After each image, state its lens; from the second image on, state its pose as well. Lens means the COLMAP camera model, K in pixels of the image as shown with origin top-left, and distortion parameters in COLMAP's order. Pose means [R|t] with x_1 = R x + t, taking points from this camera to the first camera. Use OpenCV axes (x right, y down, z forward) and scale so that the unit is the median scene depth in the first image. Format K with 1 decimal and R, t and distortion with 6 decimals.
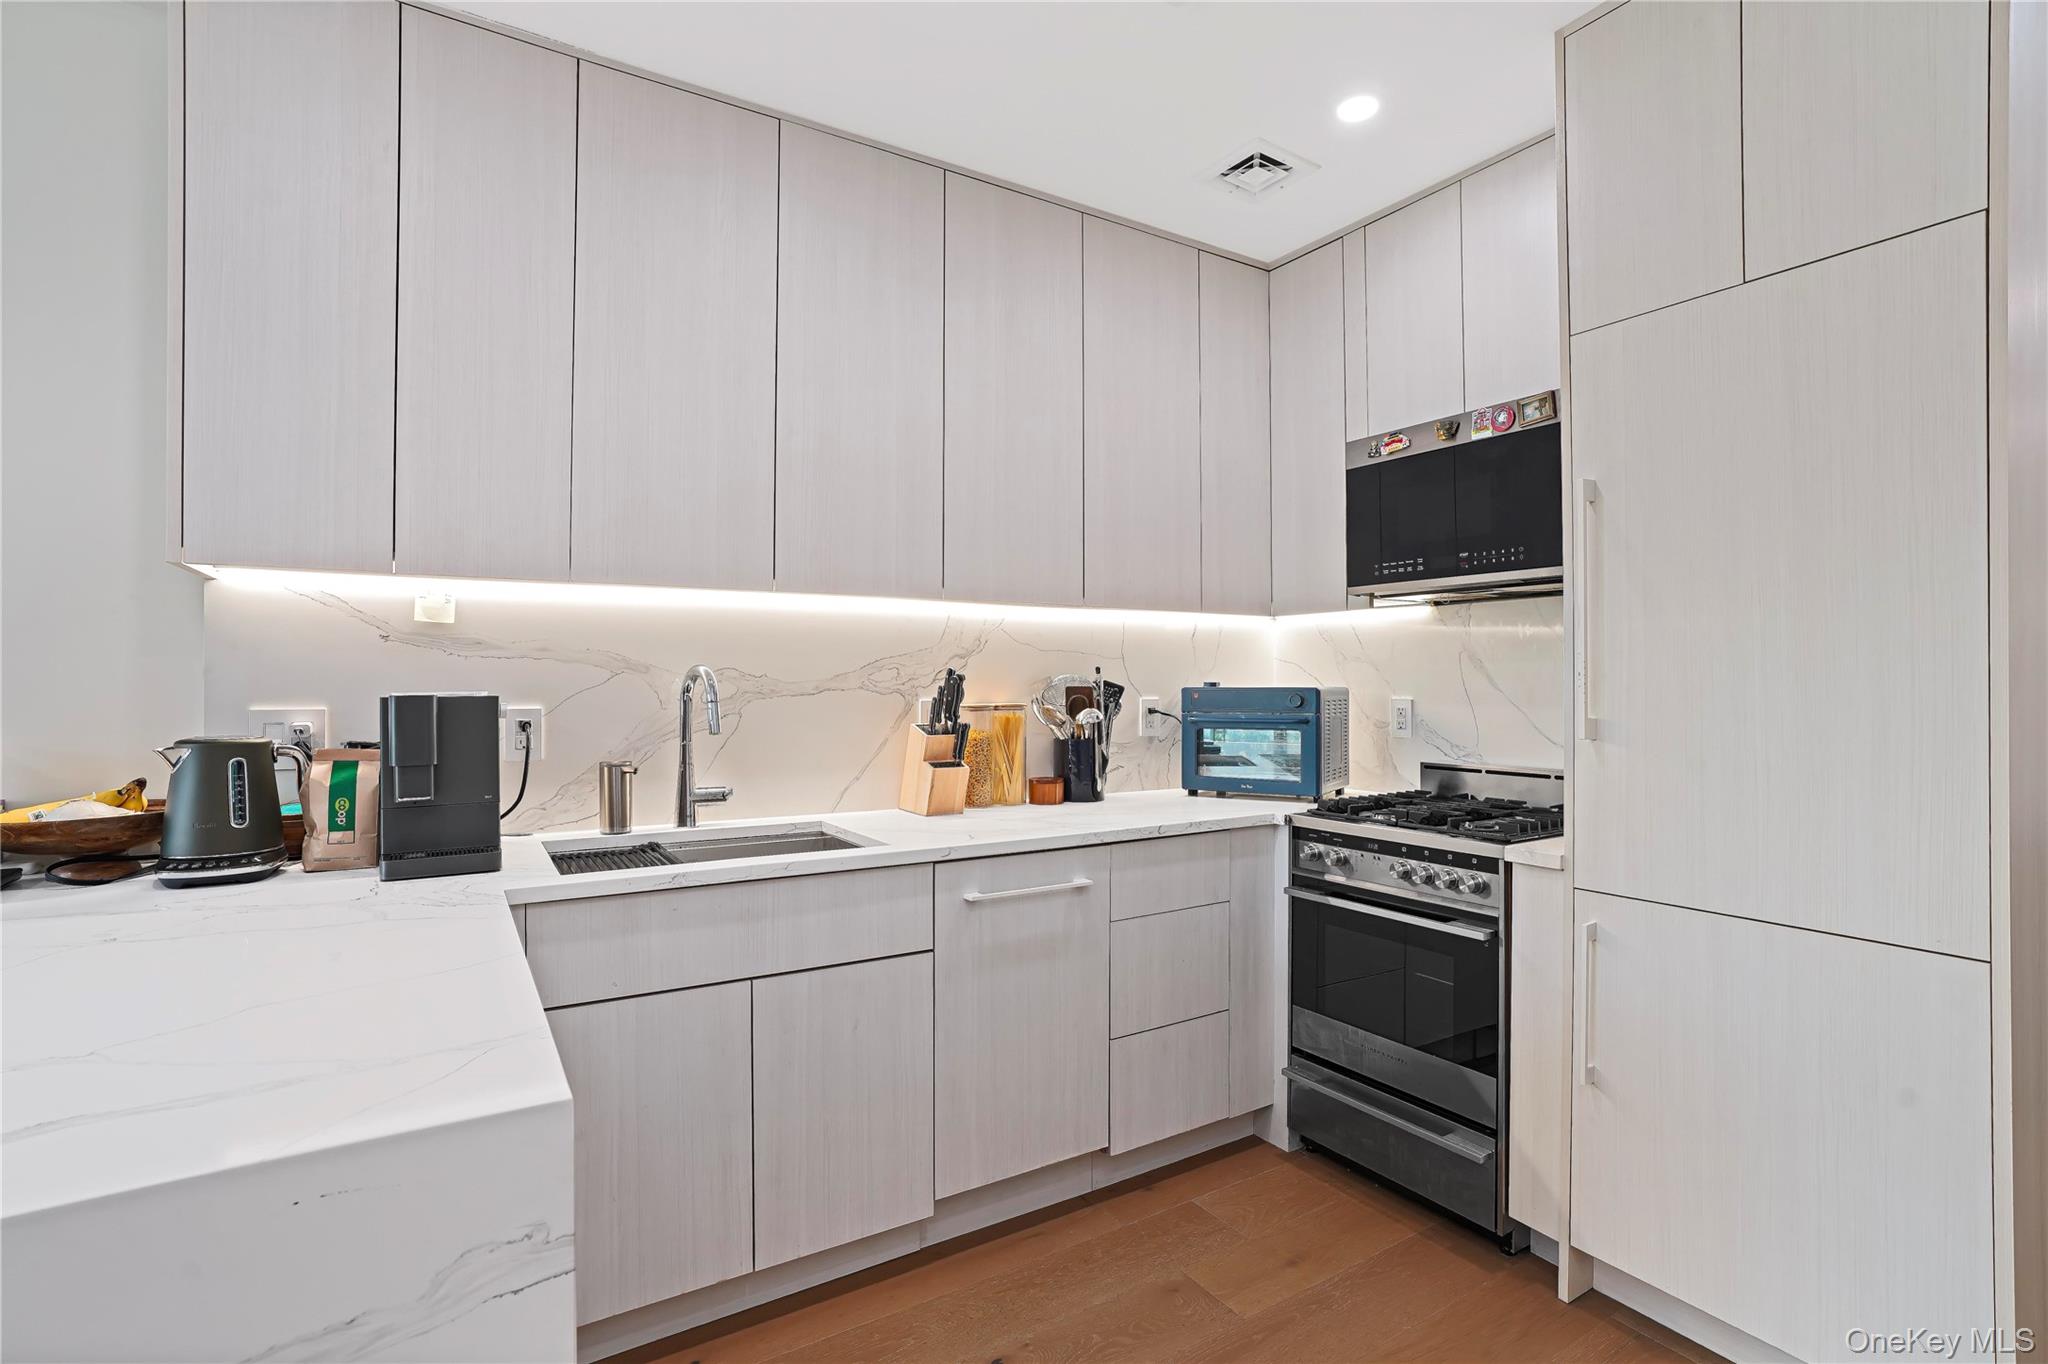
lens RADIAL K [[964.9, 0, 1032.7], [0, 964.9, 688.3], [0, 0, 1]] dist [-0.061529, 0.035991]
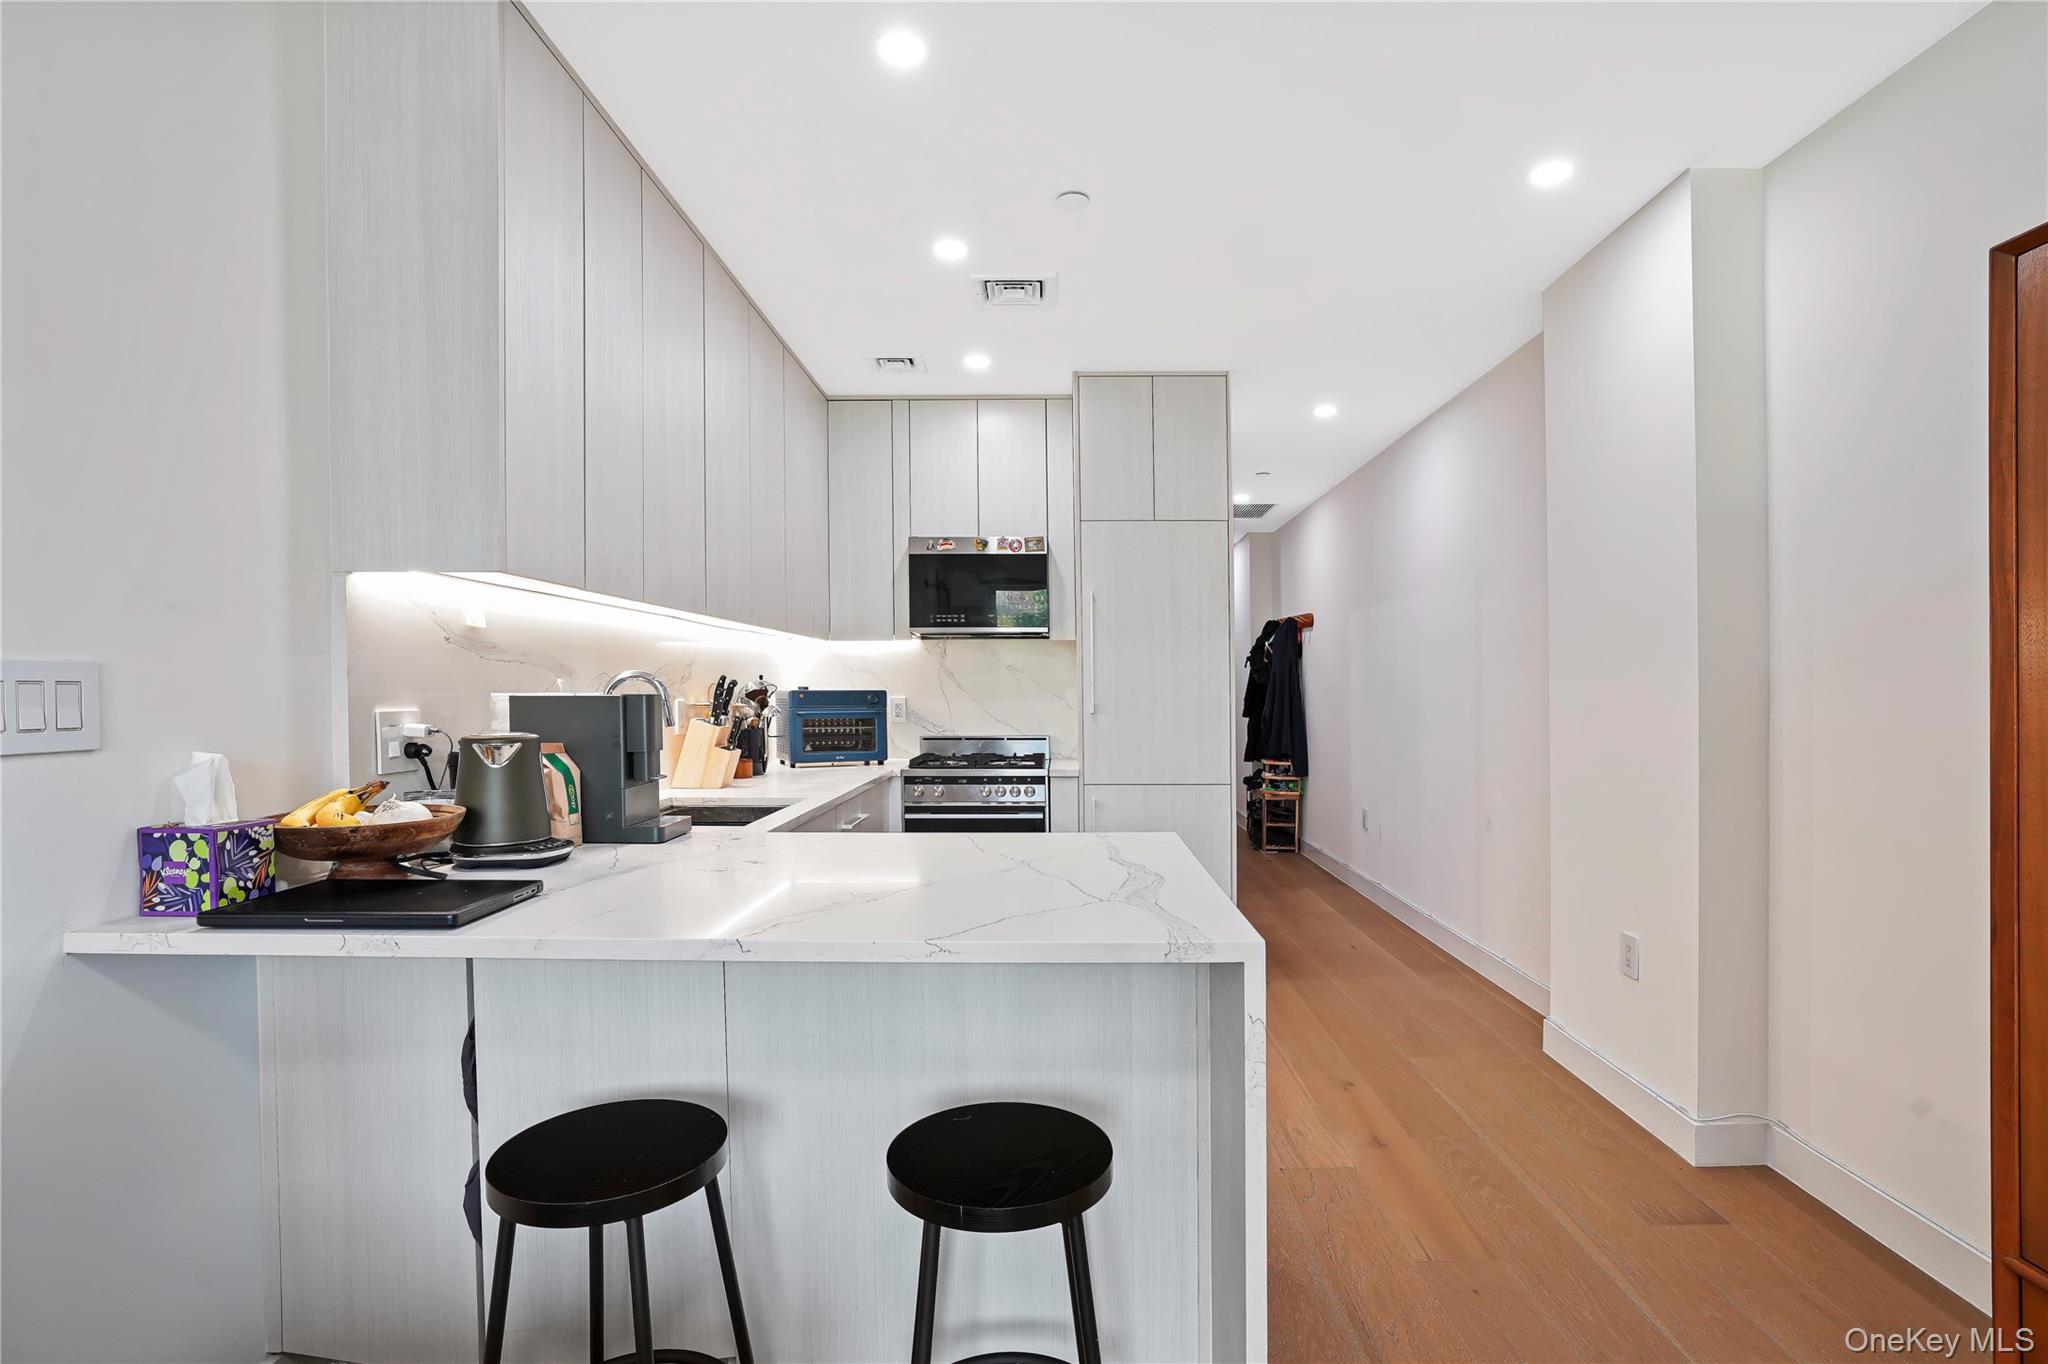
lens RADIAL K [[977.3, 0, 1049.4], [0, 977.3, 689.5], [0, 0, 1]] dist [-0.000506, -0.000116]
pose [[0.540831, -0.000249, 0.841131, -1.073870], [0.005508, 0.999980, -0.003245, 0.006161], [-0.841113, 0.006388, 0.540822, -0.092887]]
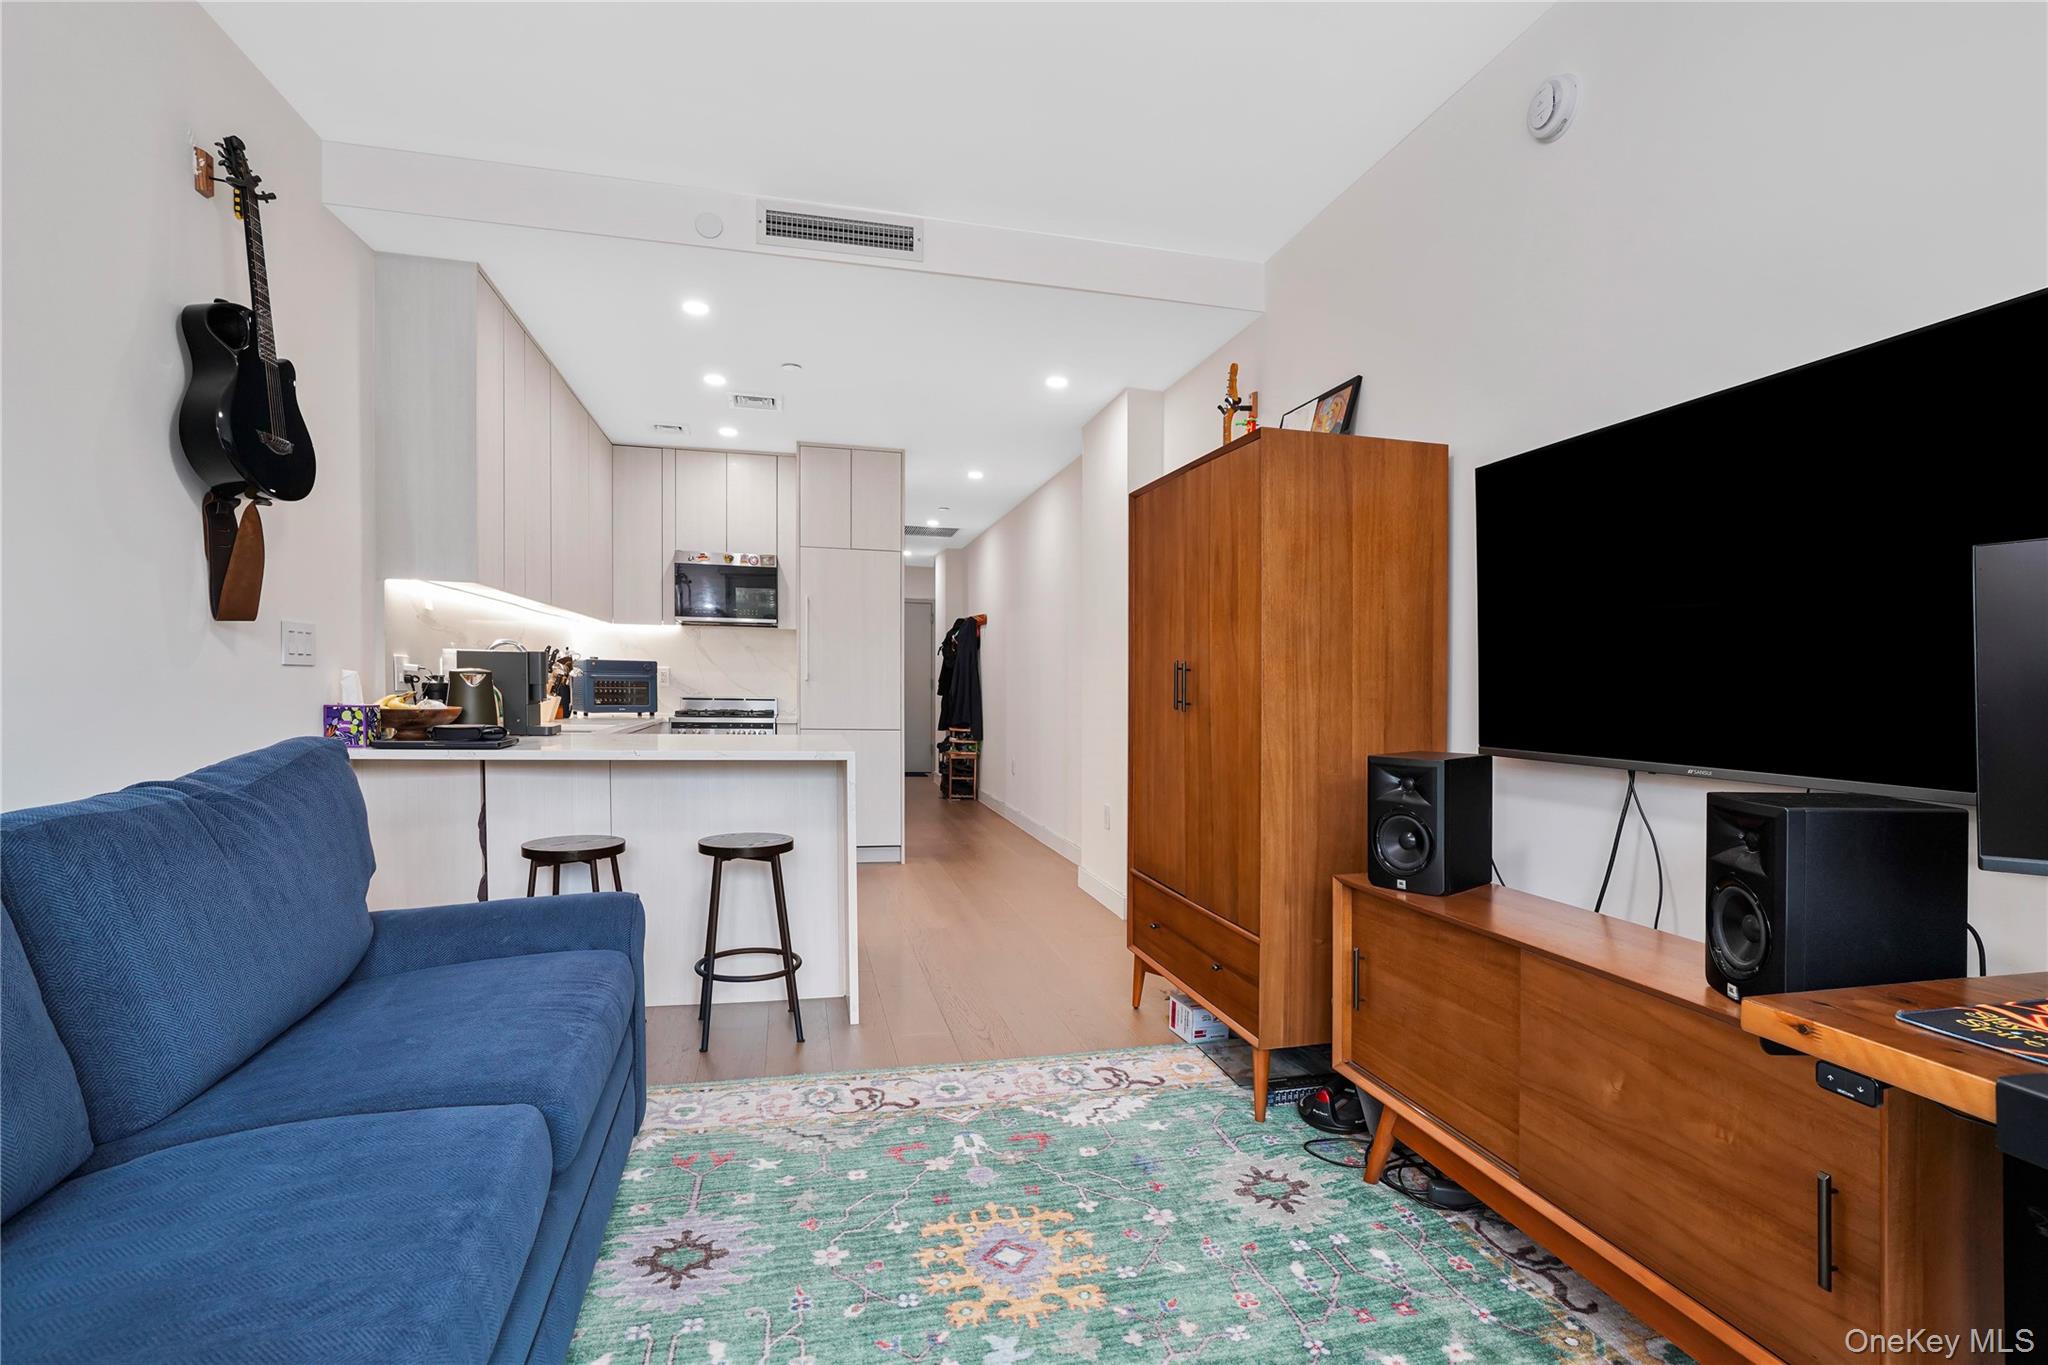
lens RADIAL K [[981.7, 0, 1033.0], [0, 981.7, 689.2], [0, 0, 1]] dist [-0.061056, 0.029849]
pose [[0.313877, 0.000978, 0.949463, -1.770495], [-0.009994, 0.999947, 0.002274, 0.055850], [-0.949411, -0.010202, 0.313870, -0.554509]]
